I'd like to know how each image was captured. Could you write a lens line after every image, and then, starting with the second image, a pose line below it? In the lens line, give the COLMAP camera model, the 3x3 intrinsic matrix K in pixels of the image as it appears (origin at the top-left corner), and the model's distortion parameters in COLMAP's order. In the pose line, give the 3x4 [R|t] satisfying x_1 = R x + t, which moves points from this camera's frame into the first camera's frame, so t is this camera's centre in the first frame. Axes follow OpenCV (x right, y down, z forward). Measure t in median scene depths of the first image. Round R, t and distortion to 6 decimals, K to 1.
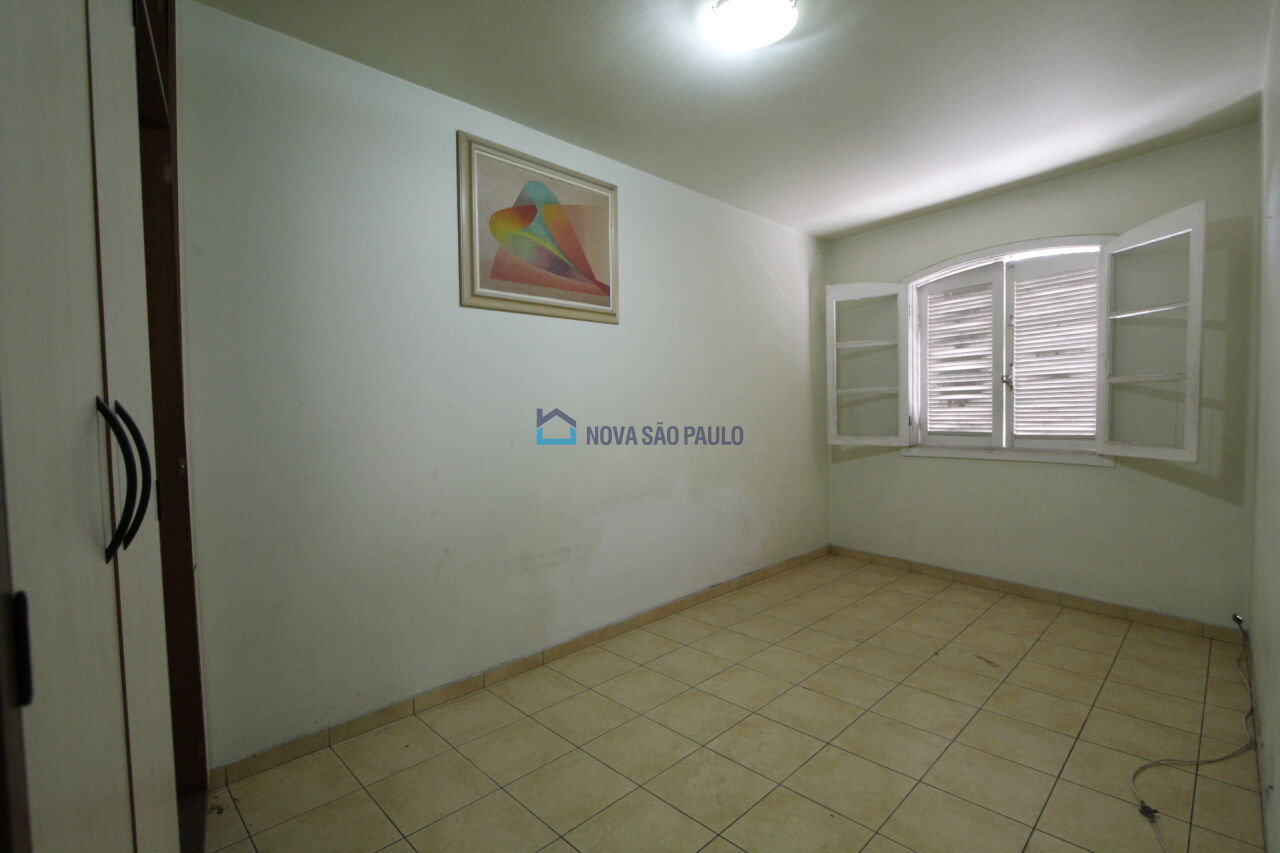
lens RADIAL K [[593.4, 0, 638.1], [0, 593.4, 431.5], [0, 0, 1]] dist [-0.019561, 0.003265]
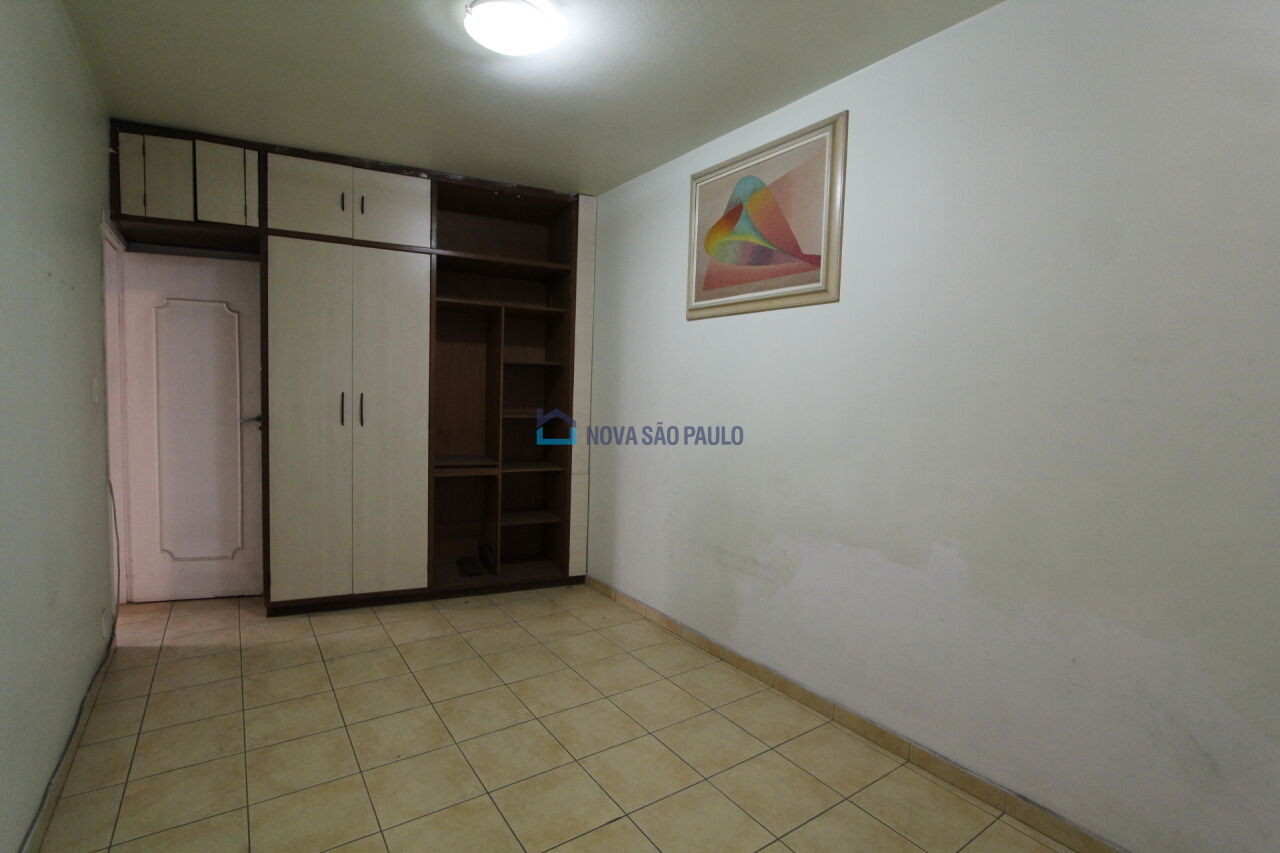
lens RADIAL K [[593.4, 0, 638.1], [0, 593.4, 431.5], [0, 0, 1]] dist [-0.019561, 0.003265]
pose [[-0.169655, 0.074989, -0.982646, 0.831387], [-0.066745, 0.993937, 0.087375, -0.074706], [0.983241, 0.080410, -0.163621, 0.990737]]
